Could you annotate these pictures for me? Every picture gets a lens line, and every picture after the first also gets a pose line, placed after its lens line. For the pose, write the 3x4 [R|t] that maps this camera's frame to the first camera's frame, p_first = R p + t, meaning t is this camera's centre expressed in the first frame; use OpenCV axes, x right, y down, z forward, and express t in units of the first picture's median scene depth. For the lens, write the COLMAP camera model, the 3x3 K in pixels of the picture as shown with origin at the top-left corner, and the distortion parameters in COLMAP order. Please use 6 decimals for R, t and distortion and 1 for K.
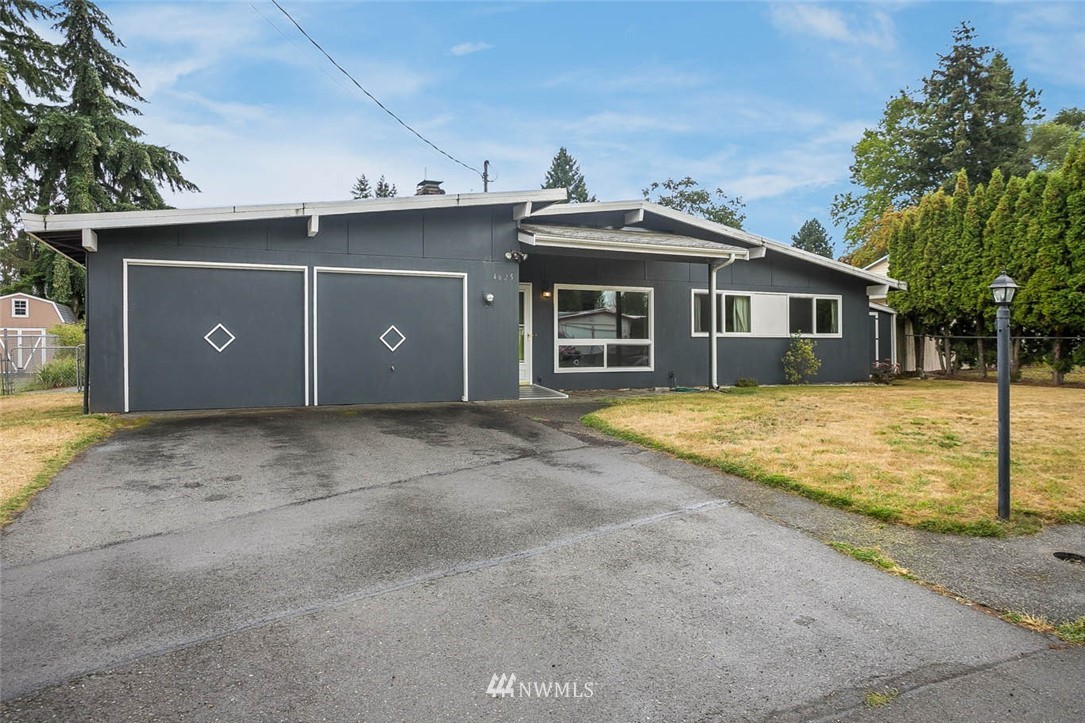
lens RADIAL K [[717.5, 0, 549.8], [0, 717.5, 357.0], [0, 0, 1]] dist [-0.046581, 0.041798]
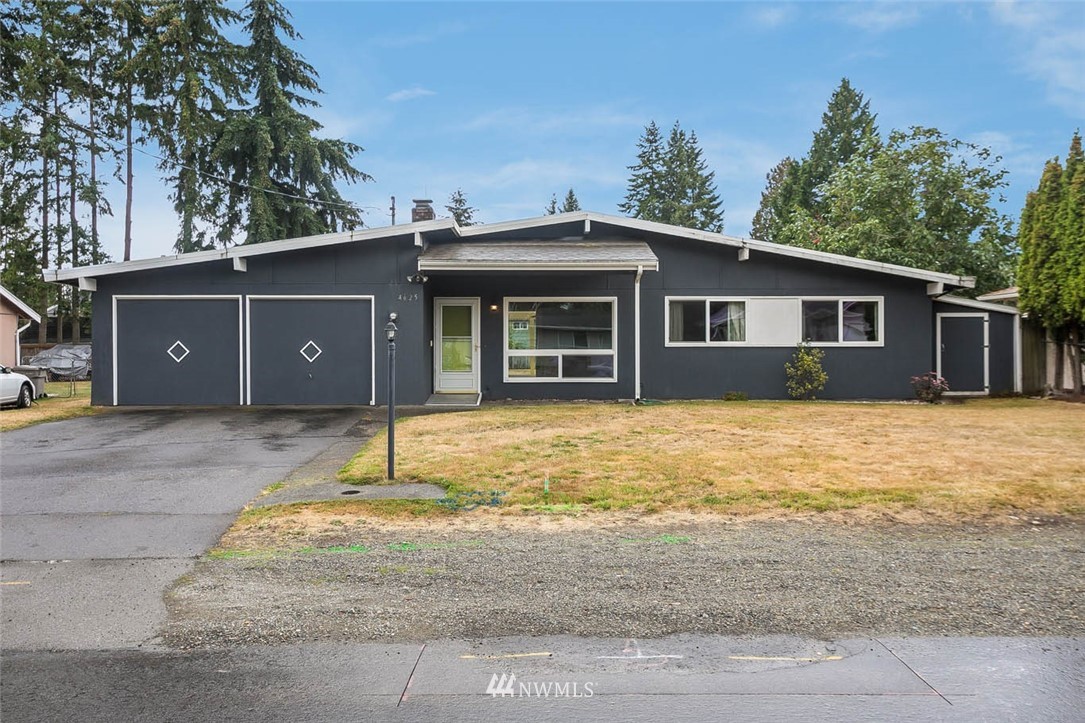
lens RADIAL K [[1003.4, 0, 543.1], [0, 1003.4, 363.0], [0, 0, 1]] dist [0.000339, 0.000000]
pose [[0.914885, 0.007405, -0.403647, 0.542755], [-0.005756, 0.999969, 0.005299, -0.011782], [0.403674, -0.002525, 0.914900, -0.259928]]
